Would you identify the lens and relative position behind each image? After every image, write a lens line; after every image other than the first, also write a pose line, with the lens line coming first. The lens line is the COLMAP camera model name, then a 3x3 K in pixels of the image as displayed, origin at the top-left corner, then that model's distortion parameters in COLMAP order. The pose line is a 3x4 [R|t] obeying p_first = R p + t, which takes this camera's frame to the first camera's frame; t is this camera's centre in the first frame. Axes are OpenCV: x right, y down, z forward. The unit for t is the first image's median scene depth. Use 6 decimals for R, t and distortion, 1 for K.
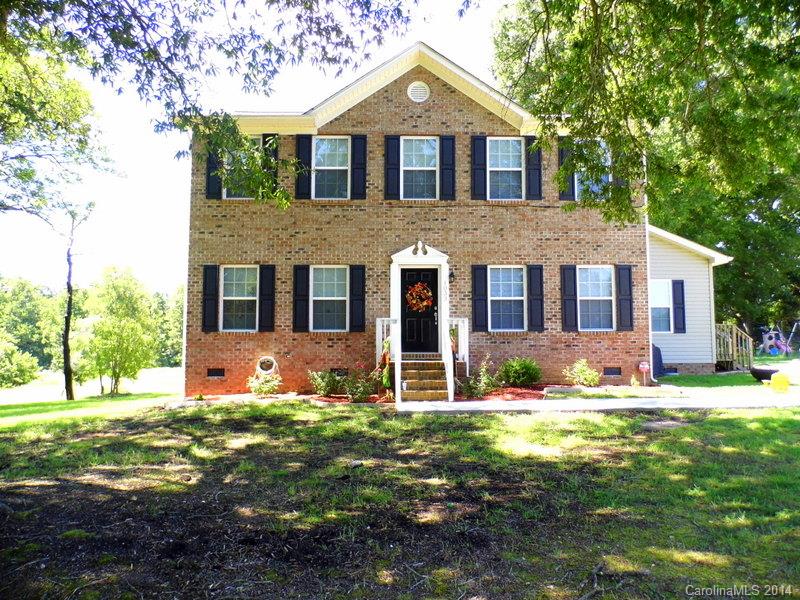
lens RADIAL K [[585.6, 0, 400.0], [0, 585.6, 300.0], [0, 0, 1]] dist [-0.000427, 0.001702]
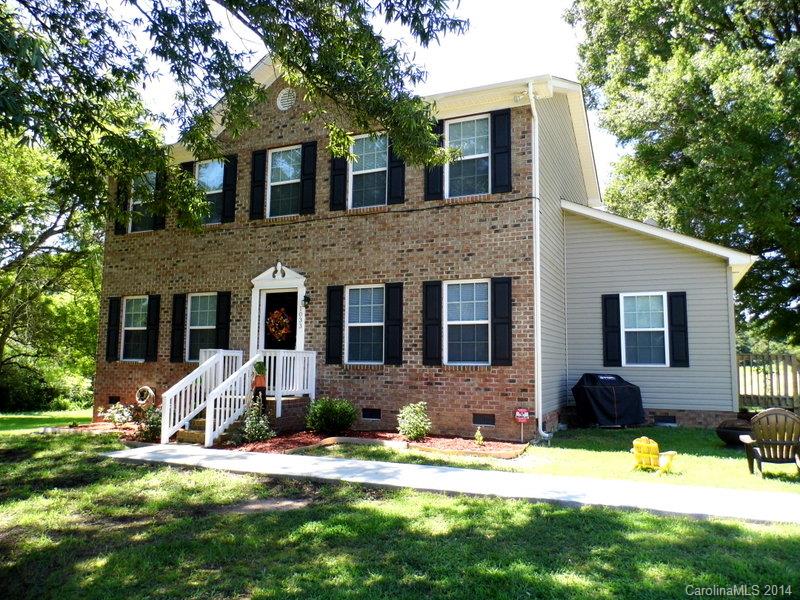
lens RADIAL K [[585.6, 0, 400.0], [0, 585.6, 300.0], [0, 0, 1]] dist [-0.000427, 0.001702]
pose [[0.904252, -0.033076, -0.425717, 0.584084], [0.020490, 0.999208, -0.034111, -0.008152], [0.426508, 0.022122, 0.904213, 0.264705]]
